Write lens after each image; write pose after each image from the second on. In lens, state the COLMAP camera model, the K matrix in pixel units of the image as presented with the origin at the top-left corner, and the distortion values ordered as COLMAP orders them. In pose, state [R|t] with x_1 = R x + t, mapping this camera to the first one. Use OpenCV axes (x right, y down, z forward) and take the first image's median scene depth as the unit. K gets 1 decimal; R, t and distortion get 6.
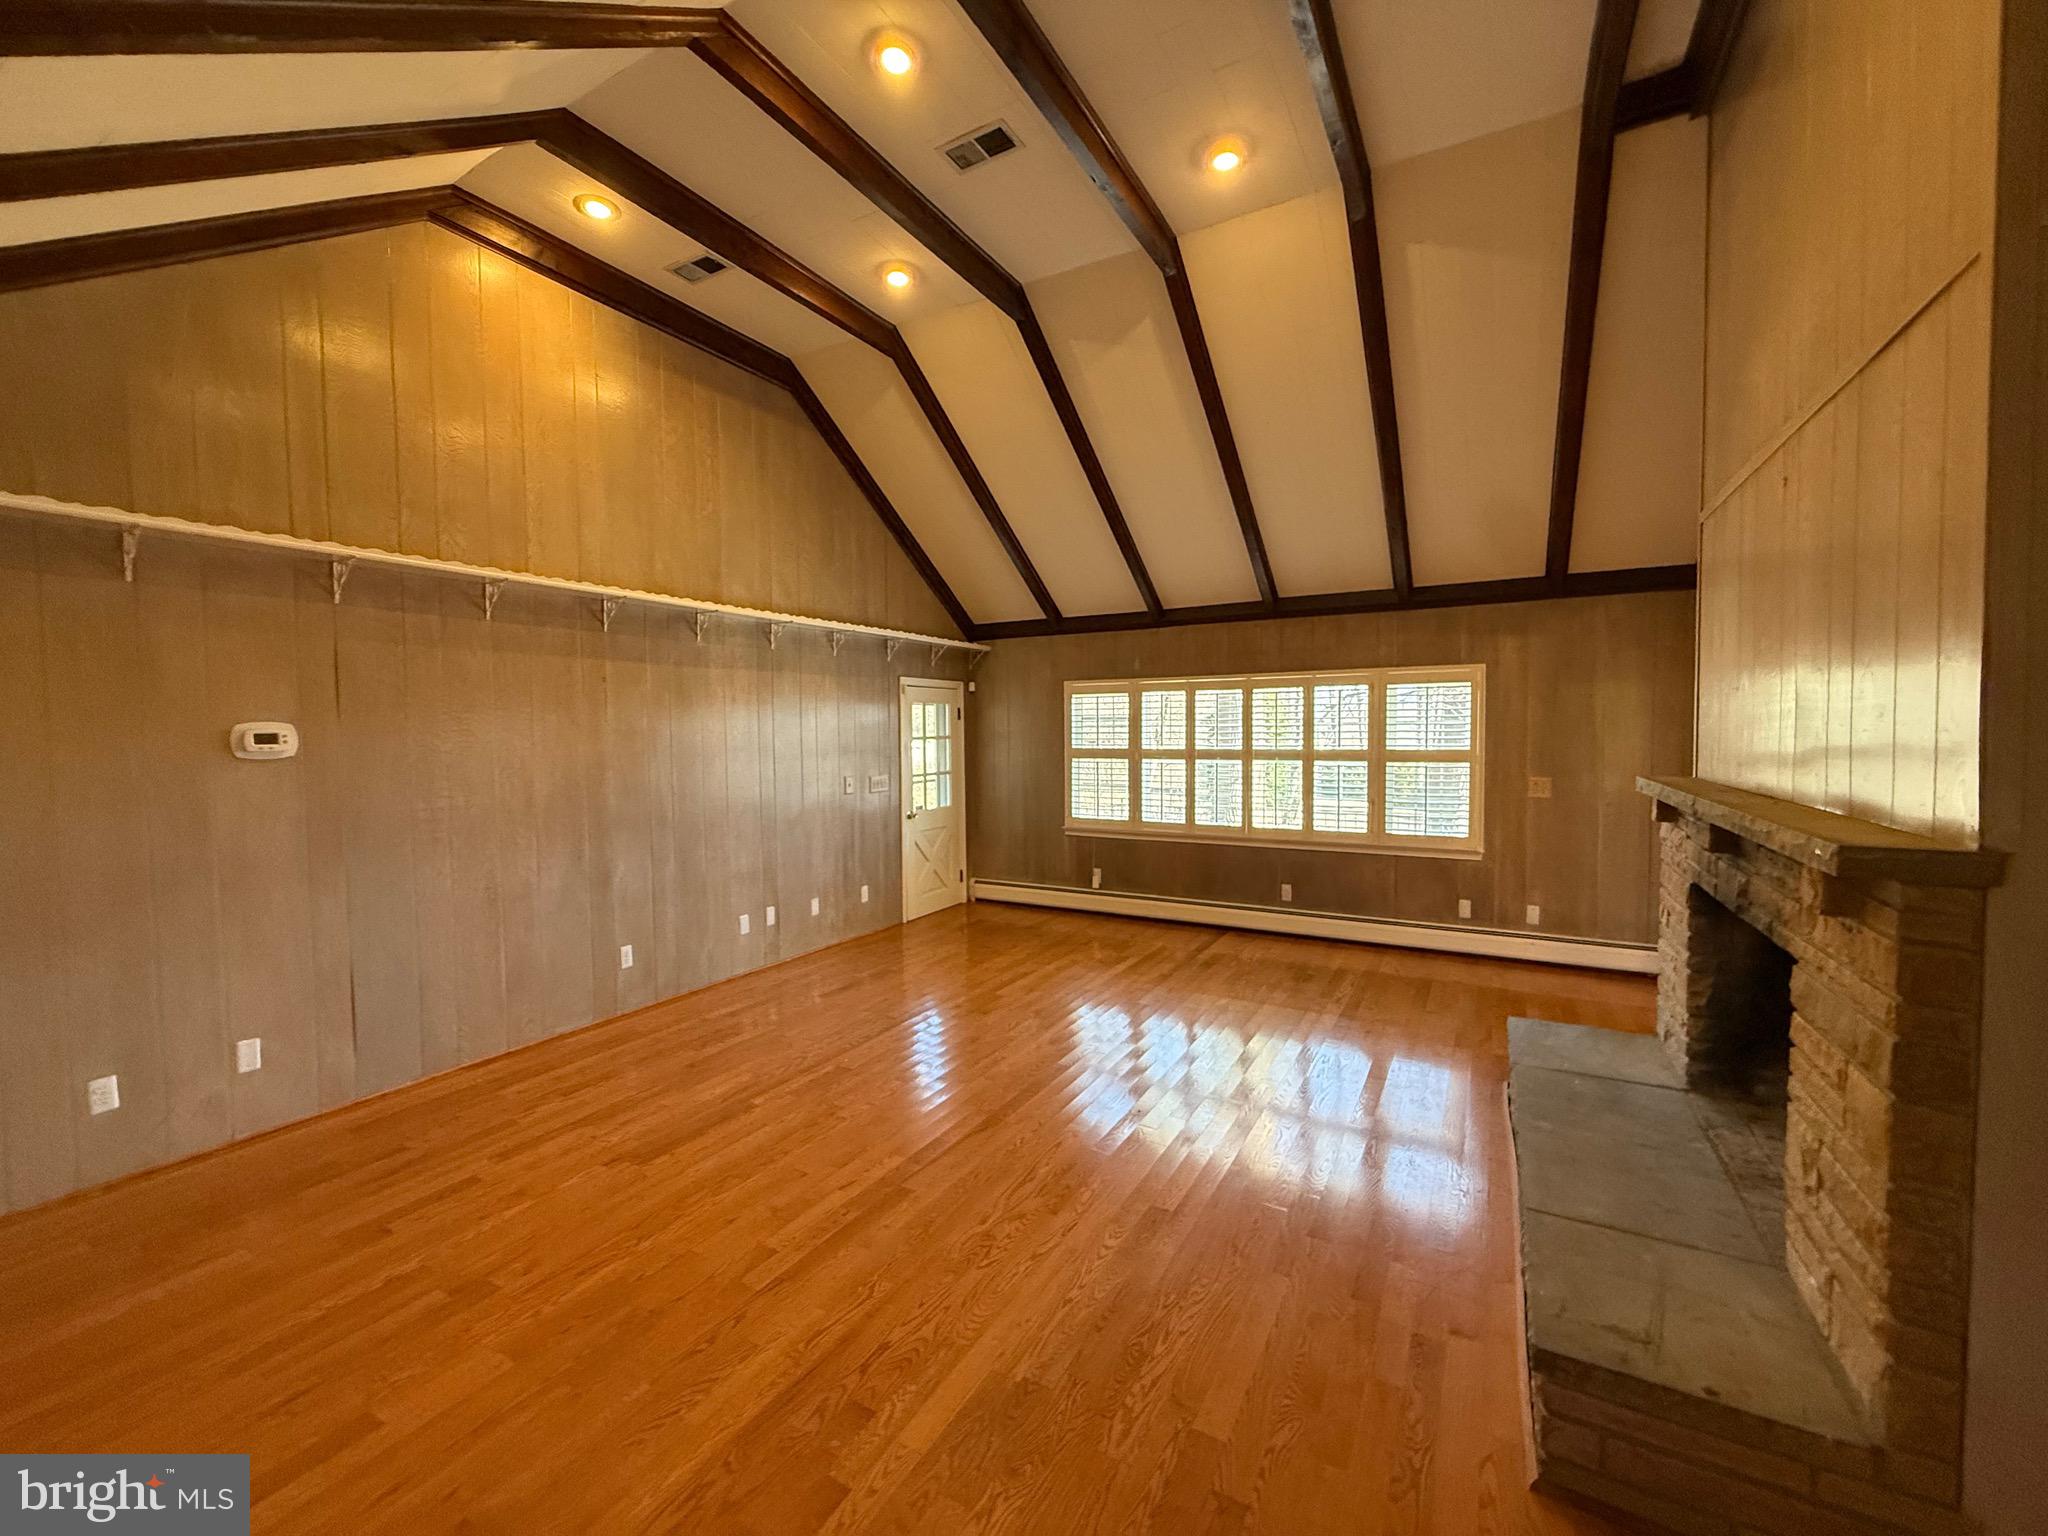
lens RADIAL K [[813.3, 0, 1020.5], [0, 813.3, 769.9], [0, 0, 1]] dist [-0.001527, 0.000141]
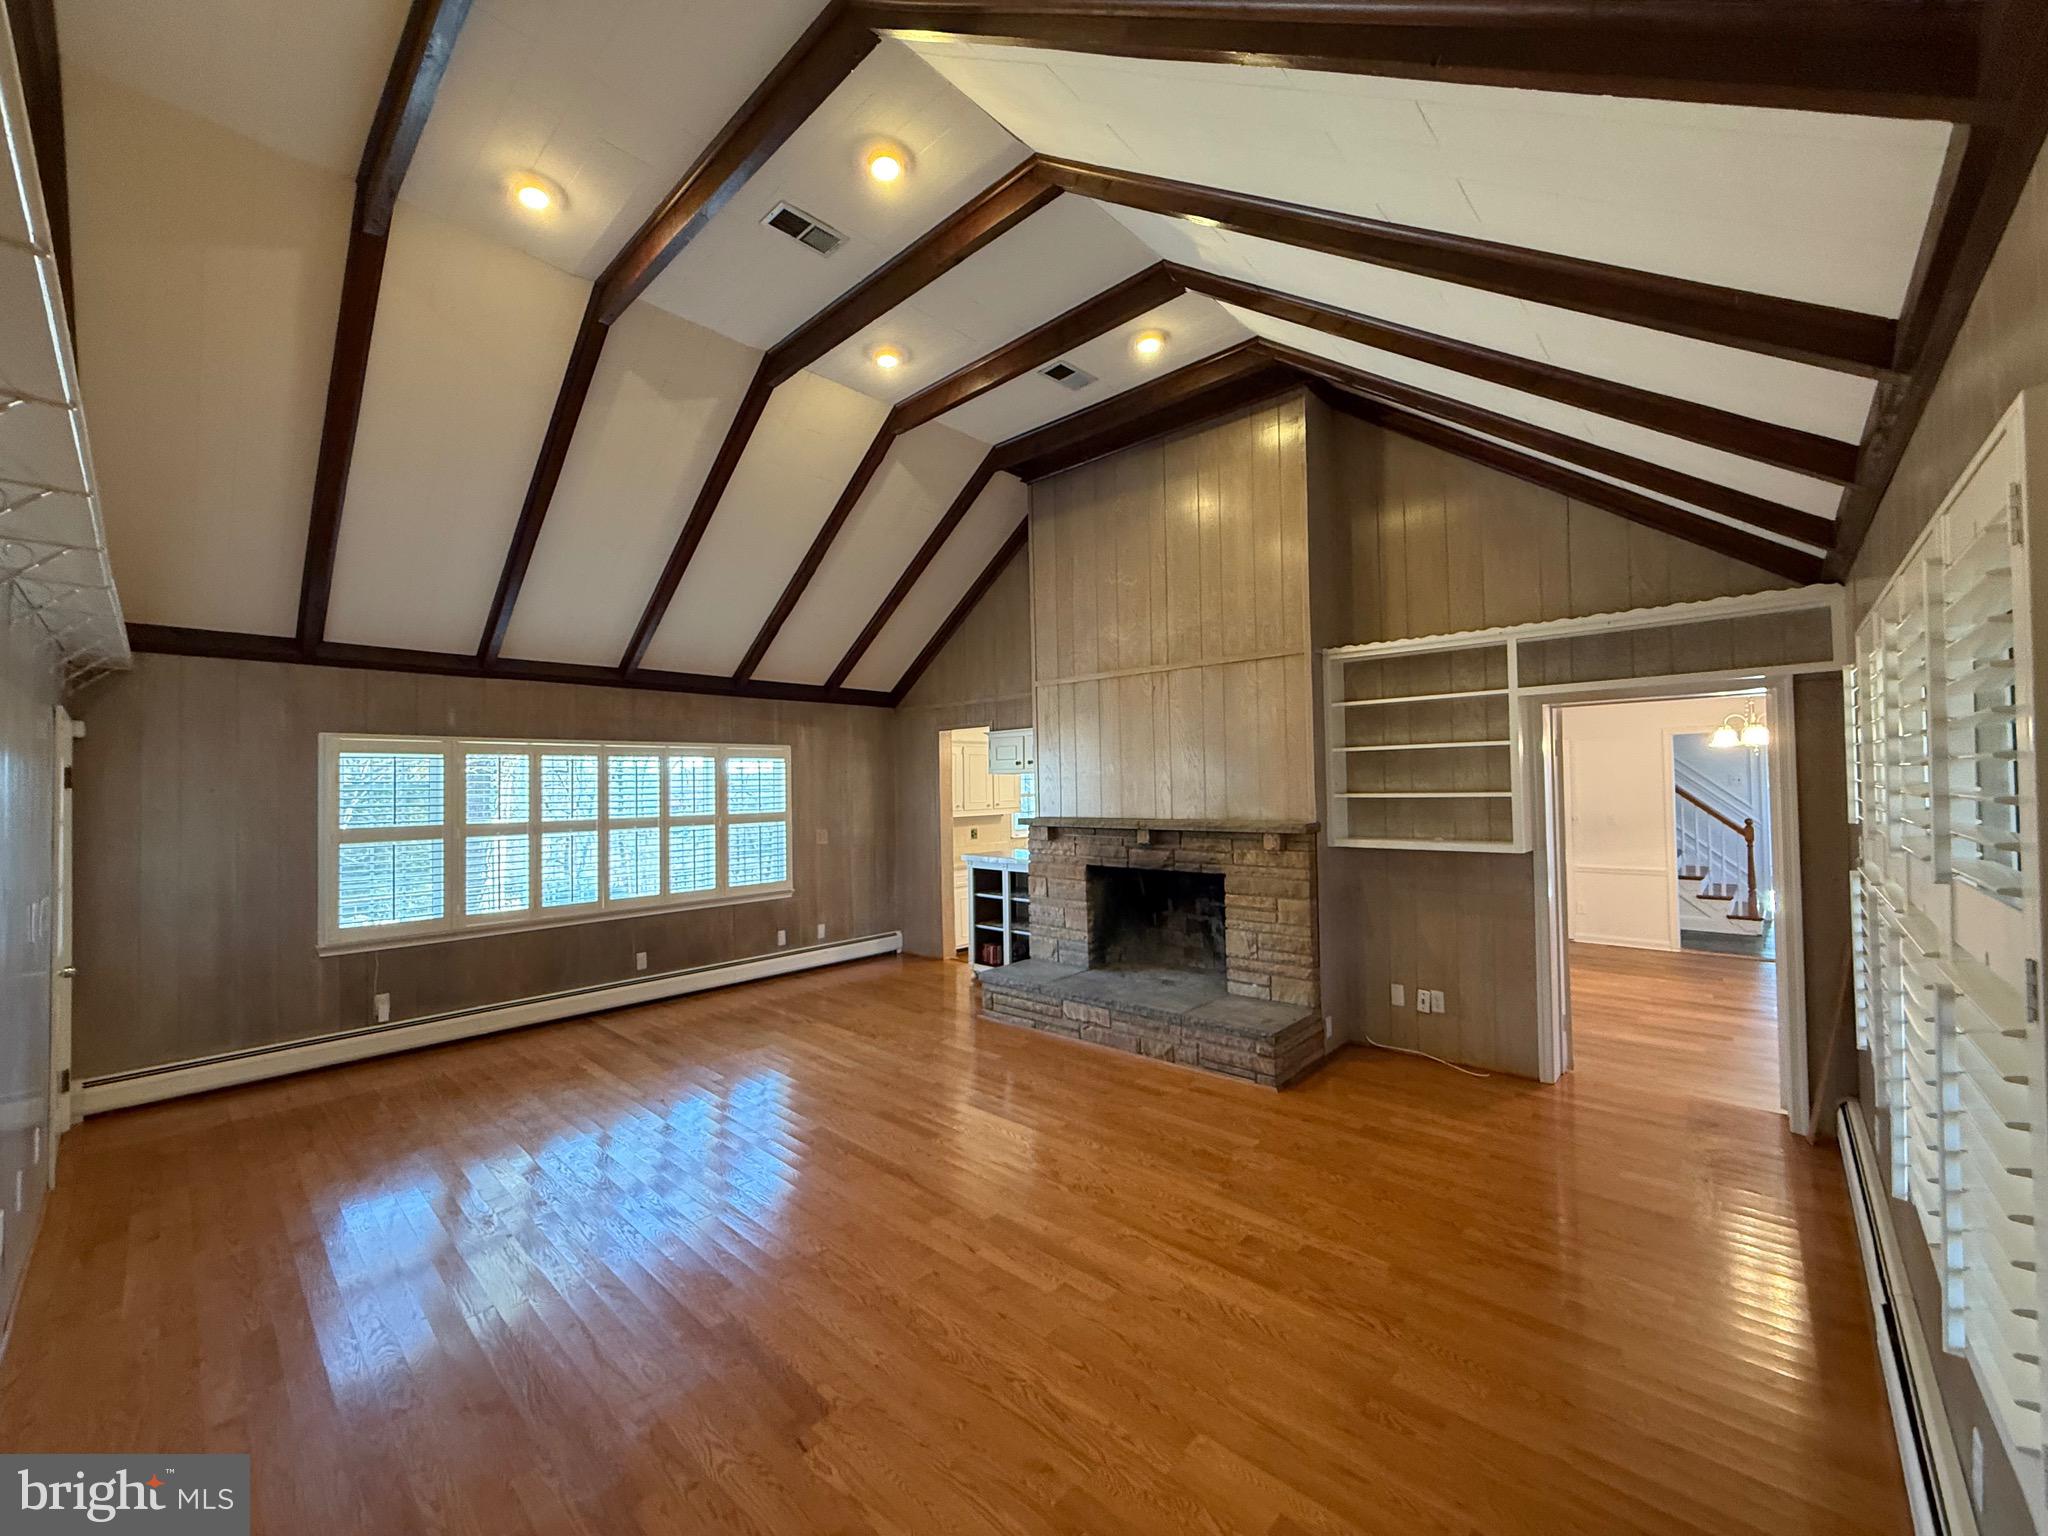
lens RADIAL K [[813.3, 0, 1014.7], [0, 813.3, 766.8], [0, 0, 1]] dist [-0.001527, 0.000141]
pose [[0.228061, 0.029897, 0.973188, -0.567164], [0.065428, 0.996799, -0.045955, -0.011390], [-0.971446, 0.074154, 0.225375, 0.325299]]
